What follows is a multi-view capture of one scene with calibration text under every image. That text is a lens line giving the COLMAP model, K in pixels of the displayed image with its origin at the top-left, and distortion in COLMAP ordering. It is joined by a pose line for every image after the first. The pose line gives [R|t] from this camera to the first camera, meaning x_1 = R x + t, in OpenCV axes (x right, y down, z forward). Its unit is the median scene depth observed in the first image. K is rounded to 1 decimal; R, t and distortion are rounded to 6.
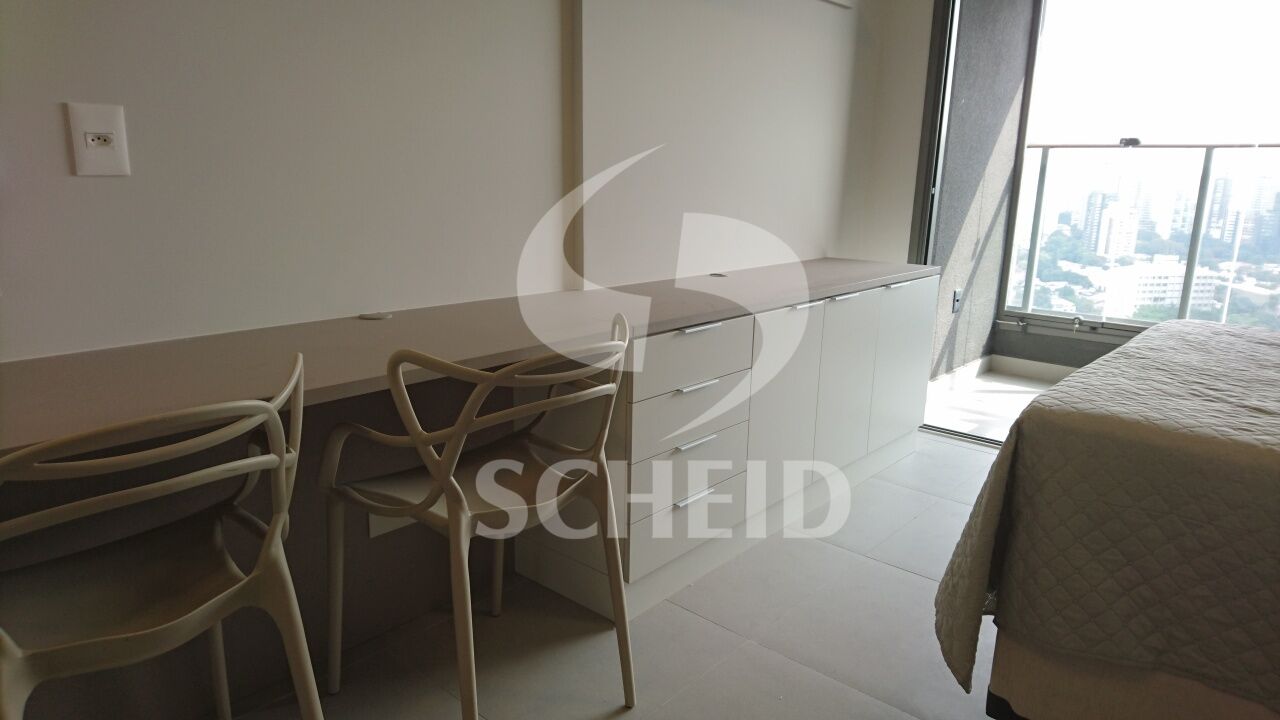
lens RADIAL K [[813.4, 0, 640.0], [0, 813.4, 360.0], [0, 0, 1]] dist [-0.013966, -0.005244]
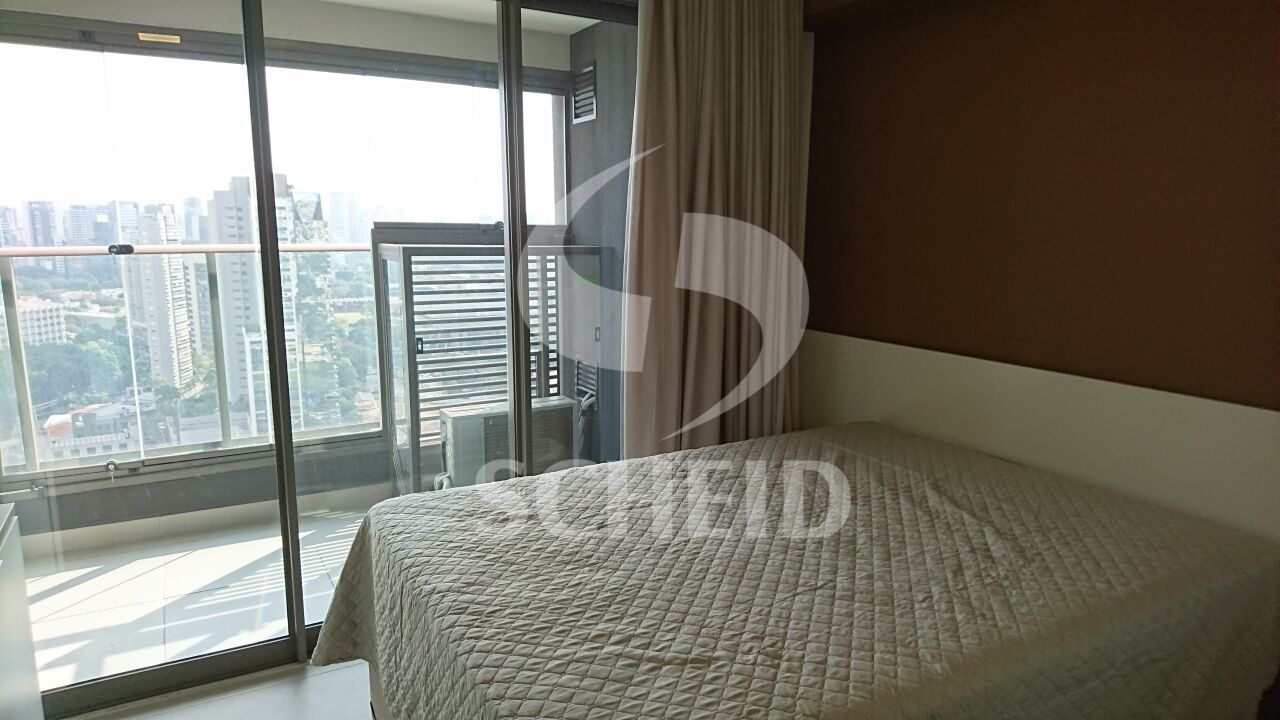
lens RADIAL K [[813.4, 0, 640.0], [0, 813.4, 360.0], [0, 0, 1]] dist [-0.013966, -0.005244]
pose [[0.308025, -0.184040, 0.933408, -0.033174], [0.212173, 0.969690, 0.121177, -0.144744], [-0.927418, 0.160718, 0.337737, 0.231833]]
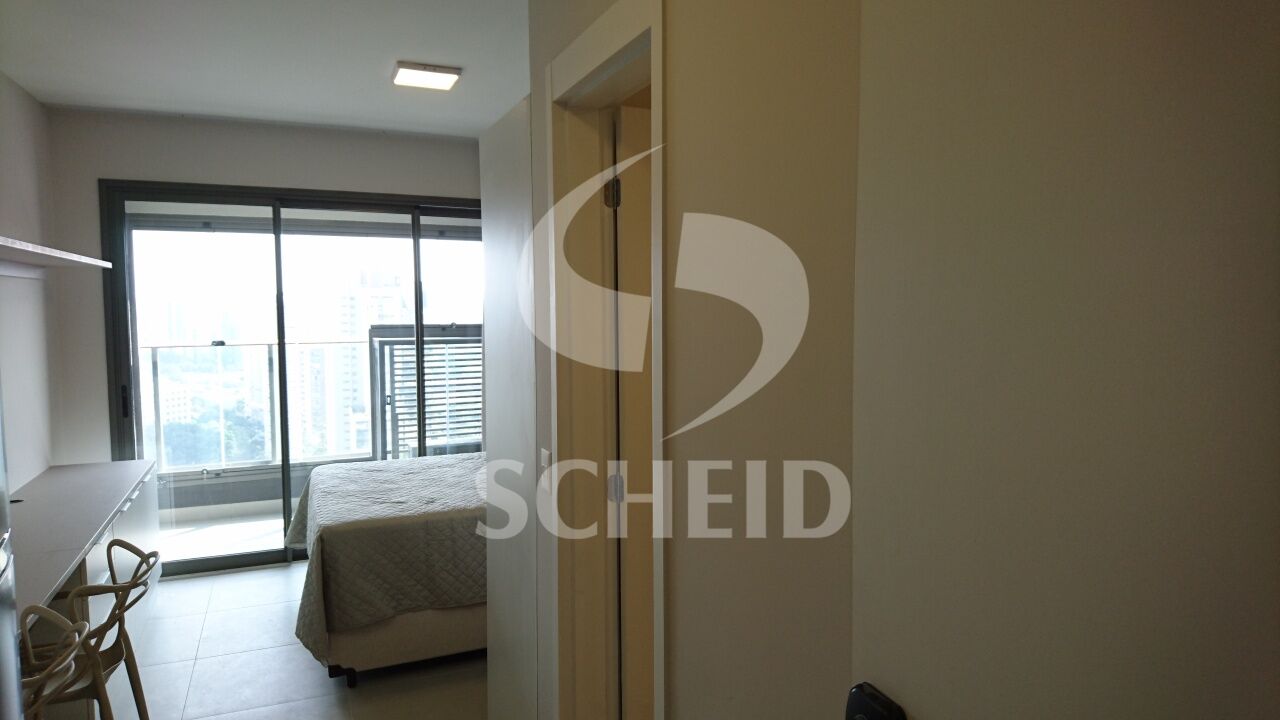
lens RADIAL K [[817.3, 0, 640.3], [0, 817.3, 355.0], [0, 0, 1]] dist [0.201467, -0.374104]
pose [[0.425981, -0.084595, 0.900769, -0.424439], [0.217649, 0.975962, -0.011271, -0.067816], [-0.878162, 0.200852, 0.434153, -0.309644]]
